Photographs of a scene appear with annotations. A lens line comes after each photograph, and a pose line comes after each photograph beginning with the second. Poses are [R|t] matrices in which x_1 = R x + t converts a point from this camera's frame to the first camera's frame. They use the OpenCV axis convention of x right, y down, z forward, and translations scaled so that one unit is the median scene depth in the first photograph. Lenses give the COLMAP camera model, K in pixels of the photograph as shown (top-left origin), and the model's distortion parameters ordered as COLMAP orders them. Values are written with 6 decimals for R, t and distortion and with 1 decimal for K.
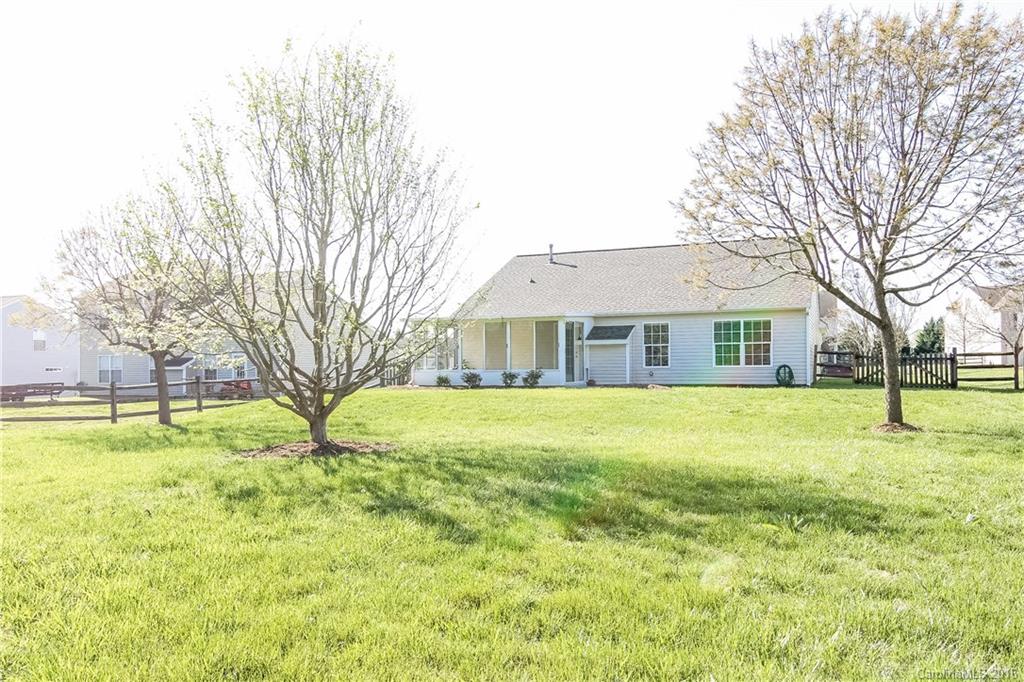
lens RADIAL K [[792.0, 0, 515.2], [0, 792.0, 342.8], [0, 0, 1]] dist [0.008899, 0.002062]
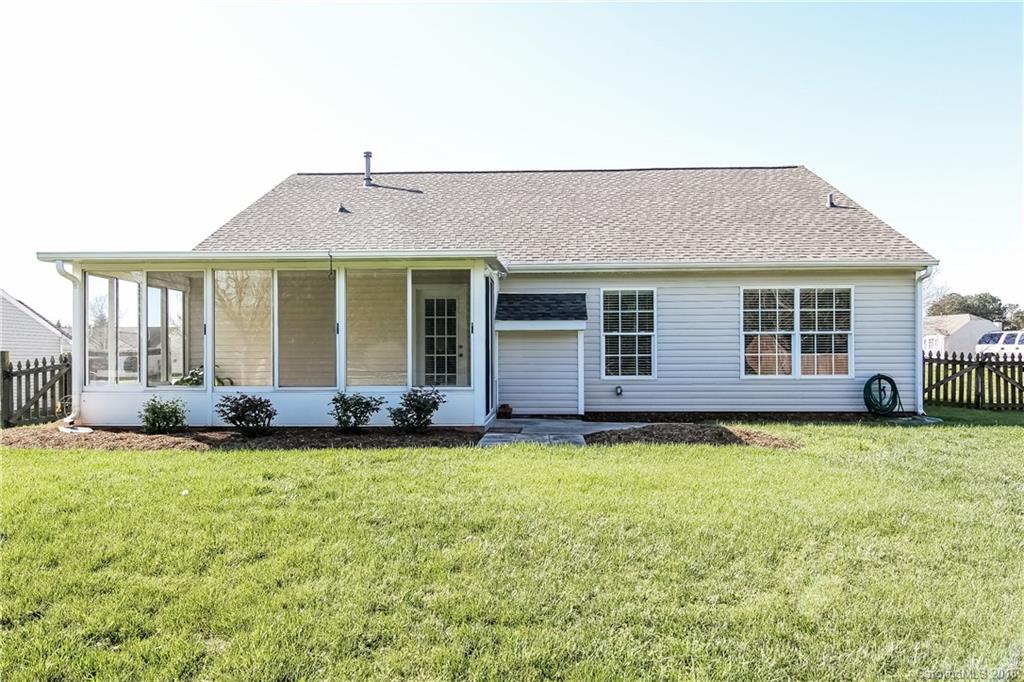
lens RADIAL K [[792.0, 0, 532.3], [0, 792.0, 329.9], [0, 0, 1]] dist [0.008899, 0.002062]
pose [[0.930407, 0.018825, 0.366043, -0.064142], [-0.015479, 0.999807, -0.012075, 0.007619], [-0.366200, 0.005568, 0.930520, 0.560300]]
